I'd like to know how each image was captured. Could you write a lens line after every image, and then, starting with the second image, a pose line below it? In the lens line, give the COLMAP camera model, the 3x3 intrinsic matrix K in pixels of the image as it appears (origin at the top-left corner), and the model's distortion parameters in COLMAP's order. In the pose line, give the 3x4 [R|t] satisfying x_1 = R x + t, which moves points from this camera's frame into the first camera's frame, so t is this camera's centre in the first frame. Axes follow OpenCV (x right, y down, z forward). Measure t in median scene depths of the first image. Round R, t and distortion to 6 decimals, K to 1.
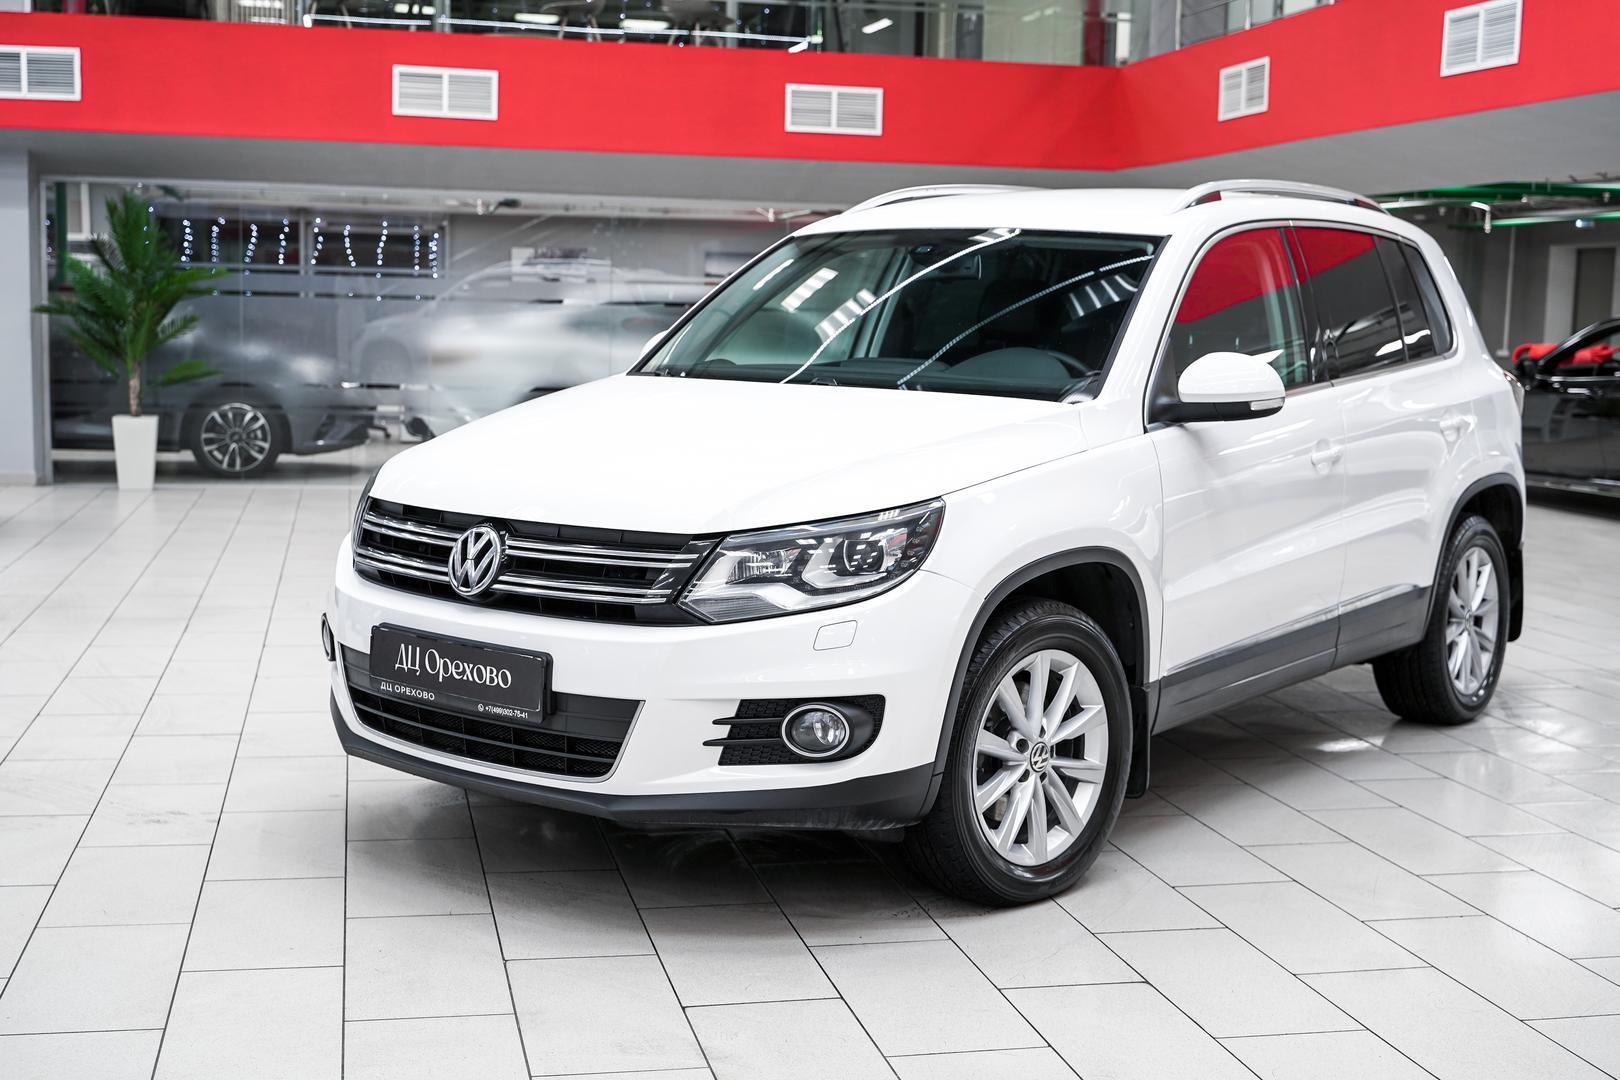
lens RADIAL K [[1904.4, 0, 810.0], [0, 1904.4, 540.0], [0, 0, 1]] dist [0.012674, -0.001499]
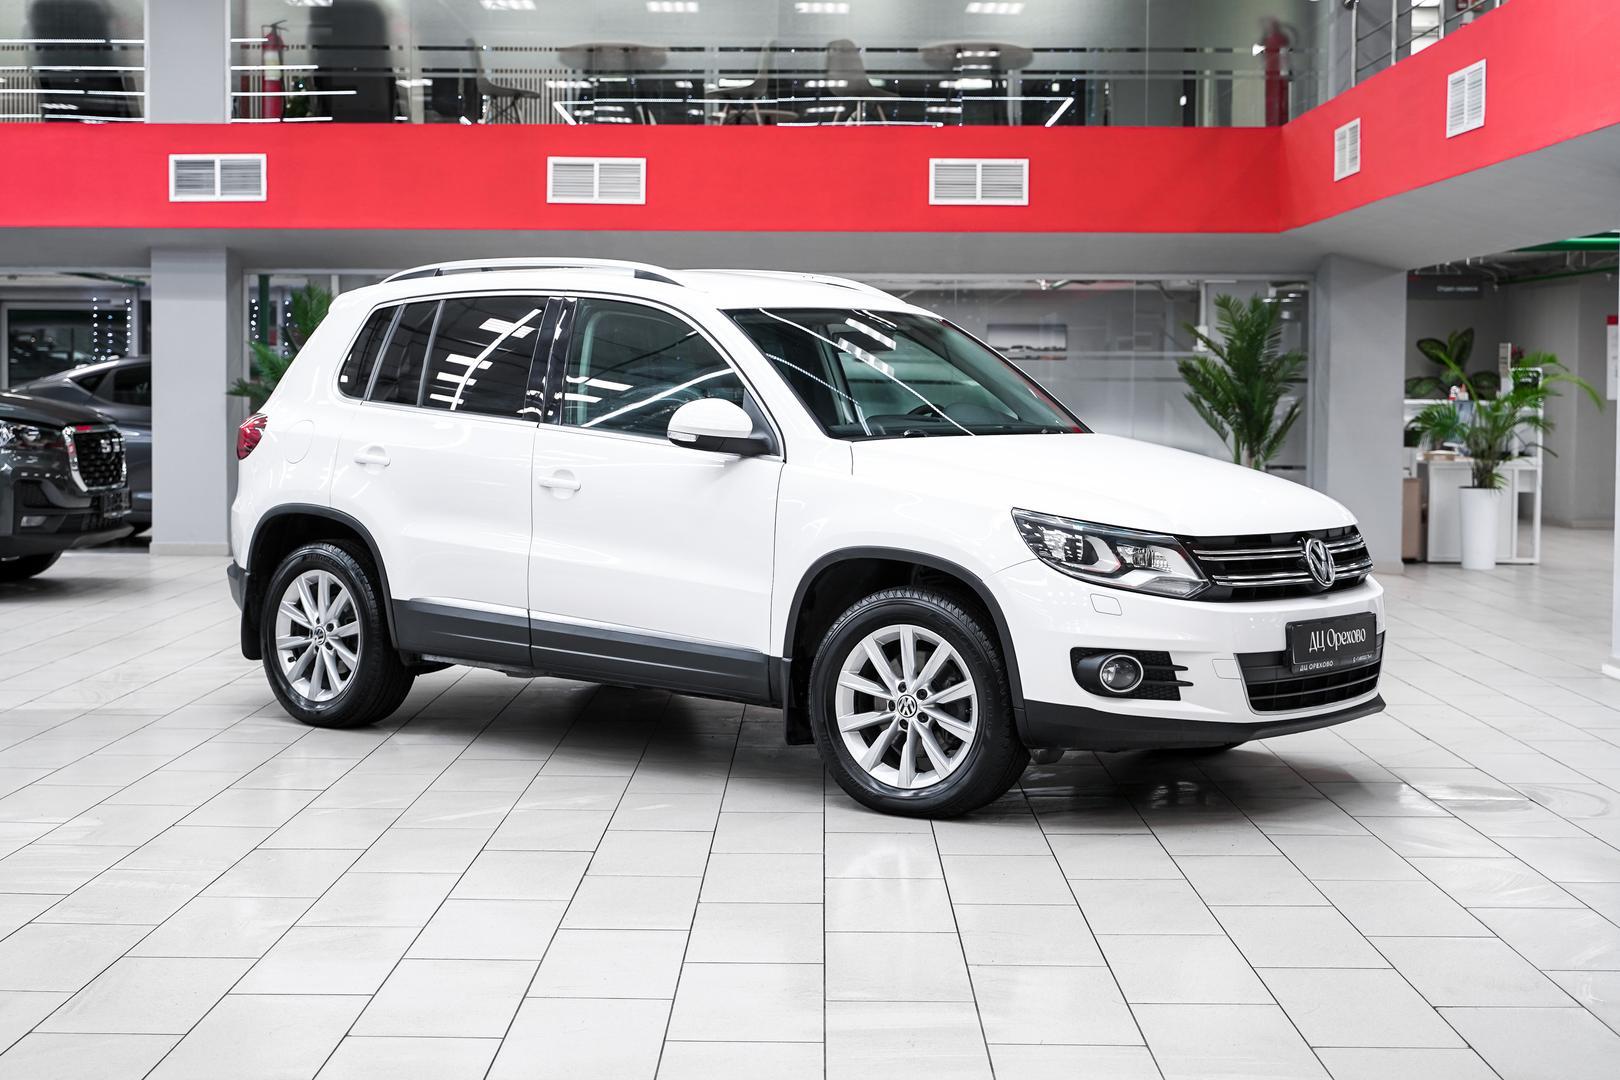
lens RADIAL K [[2151.0, 0, 751.6], [0, 2151.0, 524.8], [0, 0, 1]] dist [0.008207, 0.012513]
pose [[0.975800, -0.001732, -0.218657, 0.539287], [-0.010923, 0.998334, -0.056653, 0.071585], [0.218391, 0.057671, 0.974156, -0.431702]]
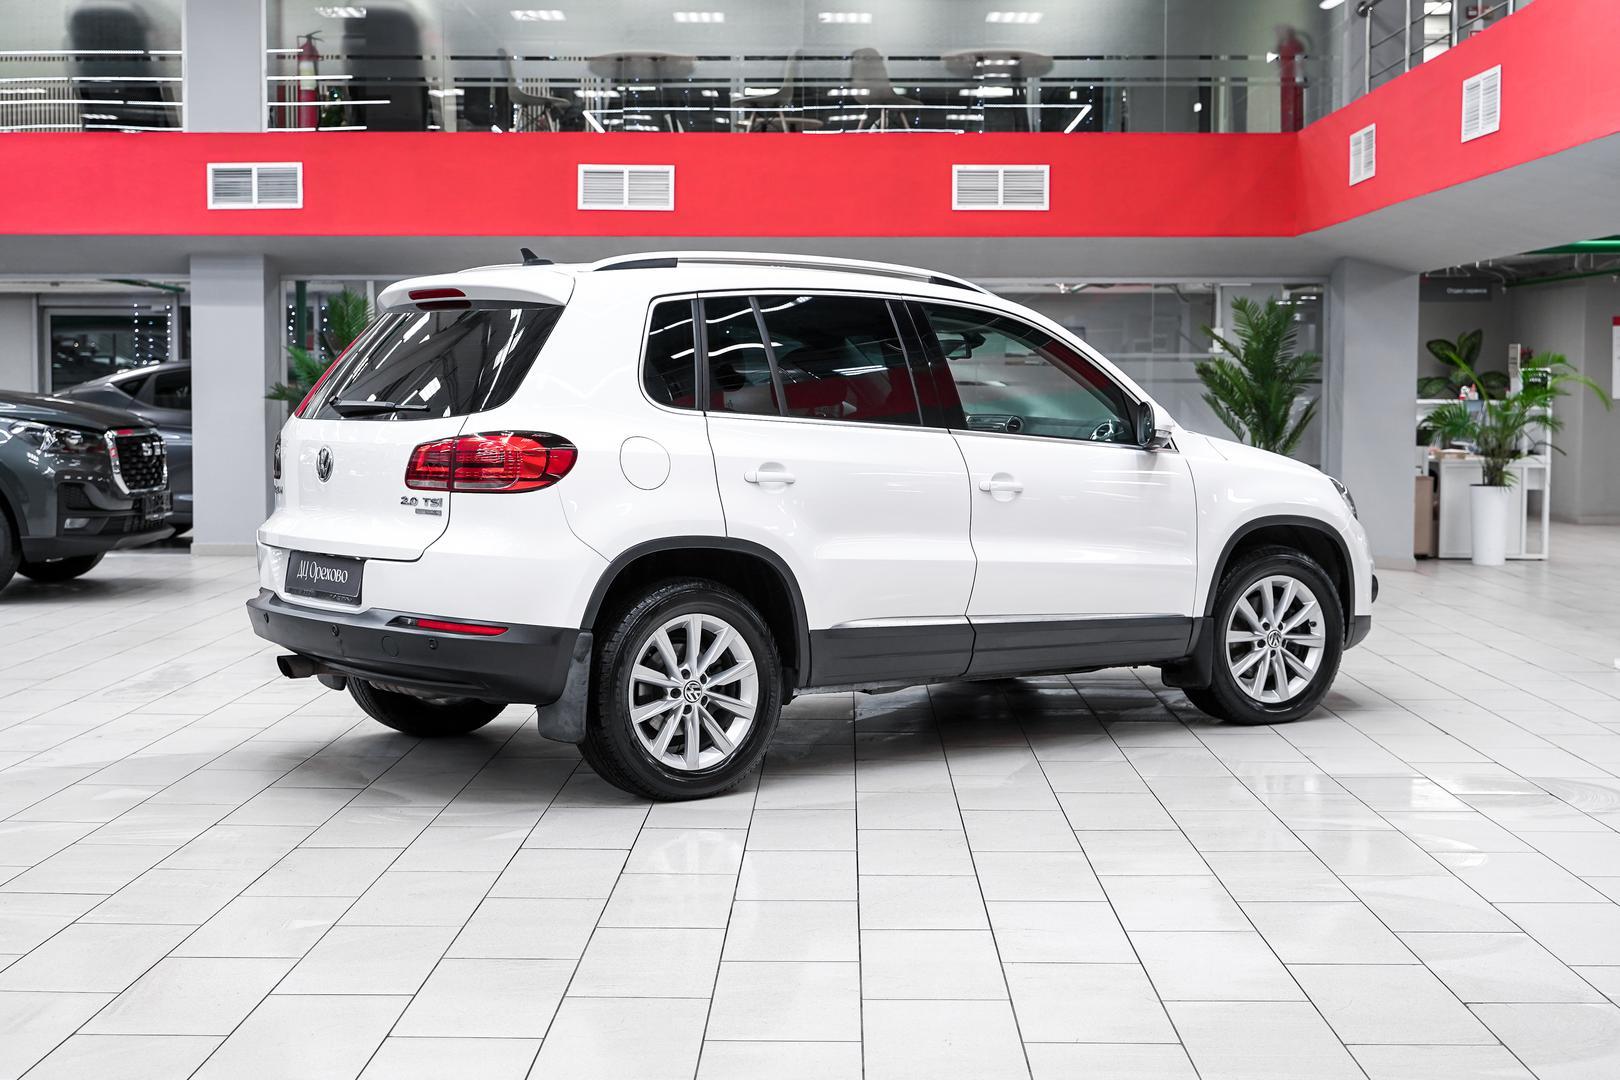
lens RADIAL K [[2092.2, 0, 778.2], [0, 2092.2, 550.6], [0, 0, 1]] dist [0.011525, -0.000072]
pose [[0.975933, -0.002020, -0.218063, 0.530301], [-0.007651, 0.999024, -0.043496, 0.068186], [0.217938, 0.044117, 0.974965, -0.413562]]
